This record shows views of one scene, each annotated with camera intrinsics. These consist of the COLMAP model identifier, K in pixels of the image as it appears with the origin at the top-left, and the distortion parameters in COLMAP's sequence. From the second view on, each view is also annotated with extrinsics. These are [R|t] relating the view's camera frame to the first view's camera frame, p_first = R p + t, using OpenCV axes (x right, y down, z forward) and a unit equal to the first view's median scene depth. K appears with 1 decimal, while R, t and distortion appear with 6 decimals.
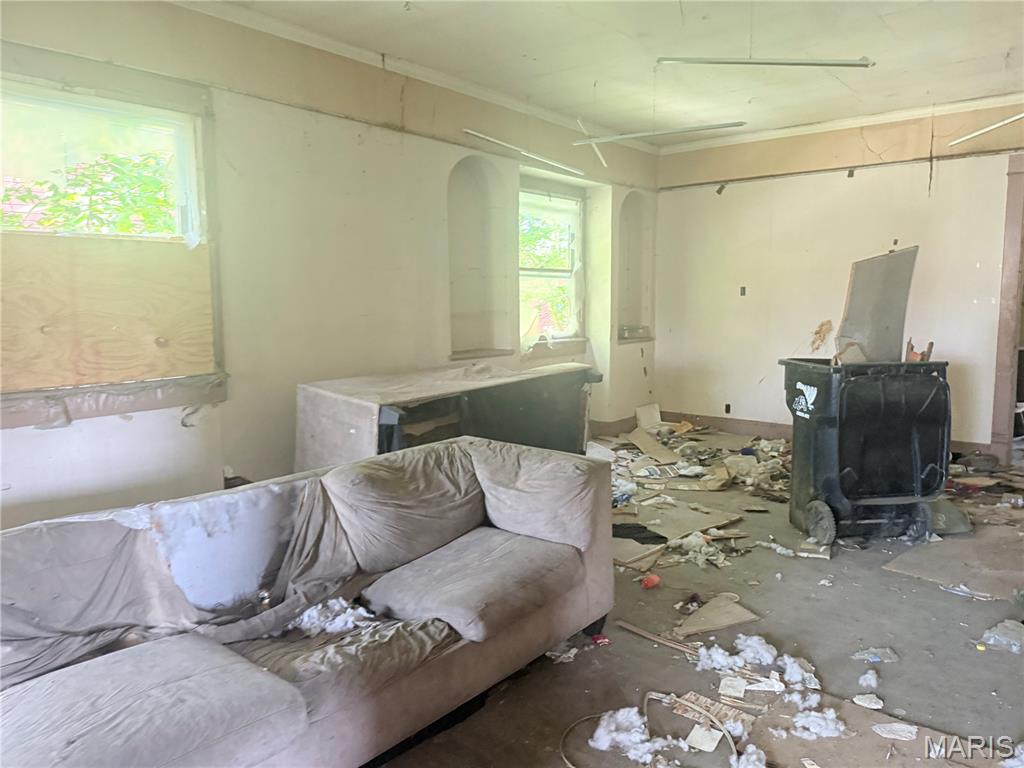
lens RADIAL K [[718.9, 0, 515.0], [0, 718.9, 369.0], [0, 0, 1]] dist [0.096590, -0.142850]
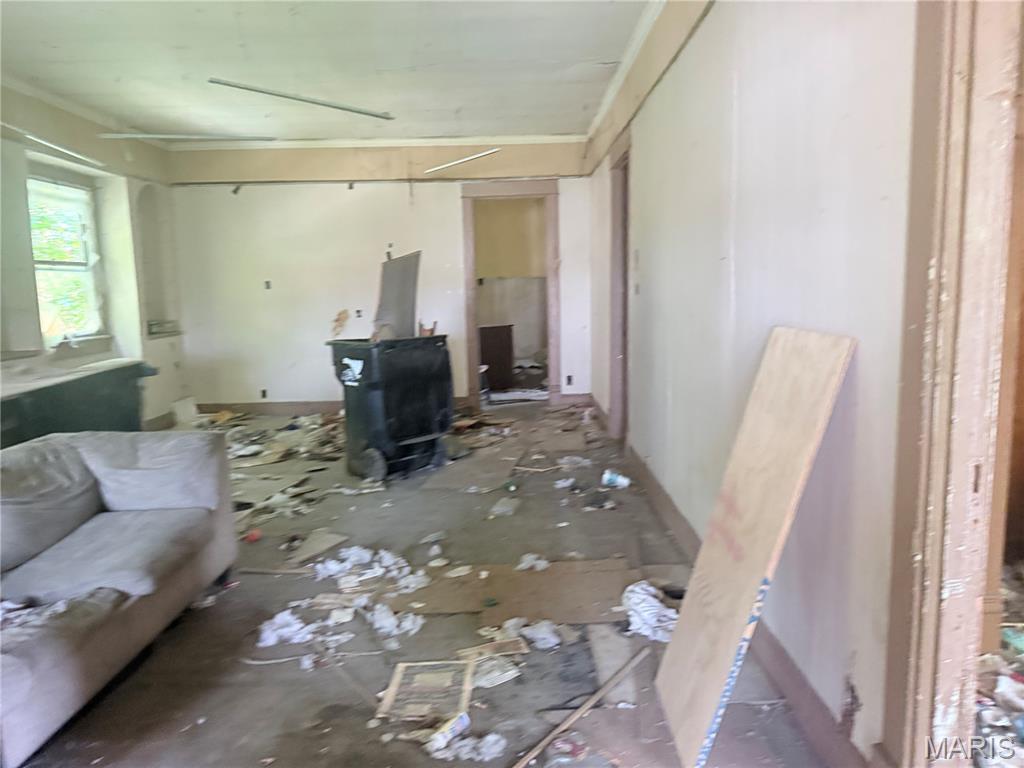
lens RADIAL K [[718.9, 0, 515.0], [0, 718.9, 369.0], [0, 0, 1]] dist [0.096590, -0.142850]
pose [[0.773613, -0.083359, 0.628151, -0.174384], [0.079199, 0.996256, 0.034670, 0.018104], [-0.628689, 0.022928, 0.777318, -0.149079]]
